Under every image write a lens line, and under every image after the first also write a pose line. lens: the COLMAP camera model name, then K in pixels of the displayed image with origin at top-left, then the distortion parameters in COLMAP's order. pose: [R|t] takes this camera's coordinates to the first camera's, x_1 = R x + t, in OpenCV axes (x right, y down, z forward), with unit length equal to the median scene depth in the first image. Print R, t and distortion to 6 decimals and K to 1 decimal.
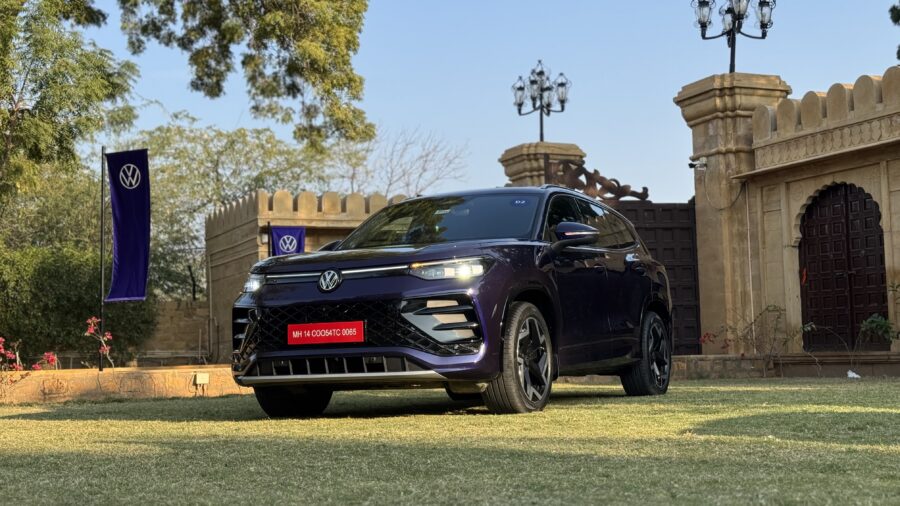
lens RADIAL K [[1272.8, 0, 450.0], [0, 1272.8, 253.0], [0, 0, 1]] dist [0.176030, -0.350293]
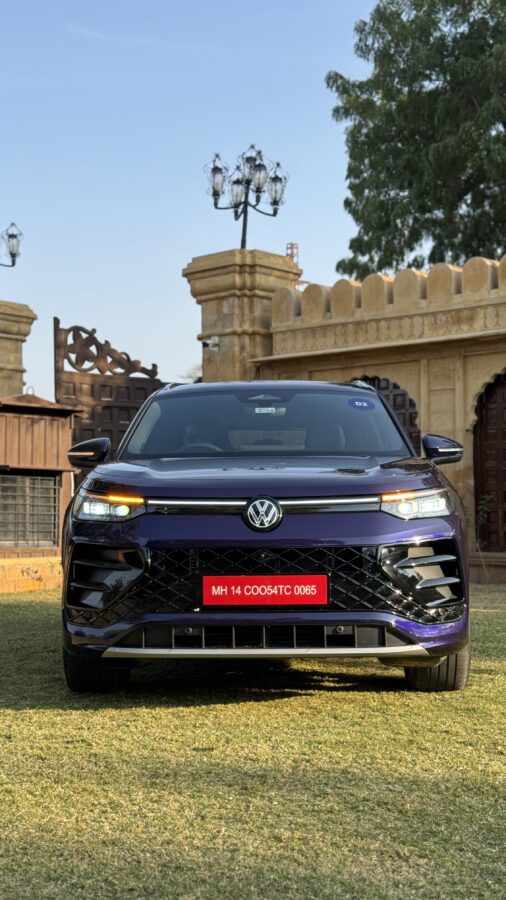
lens RADIAL K [[1272.8, 0, 253.0], [0, 1272.8, 450.0], [0, 0, 1]] dist [0.176030, -0.350293]
pose [[0.914173, 0.043818, 0.402950, -0.149763], [-0.055407, 0.998317, 0.017141, -0.009867], [-0.401520, -0.037996, 0.915062, 0.140518]]
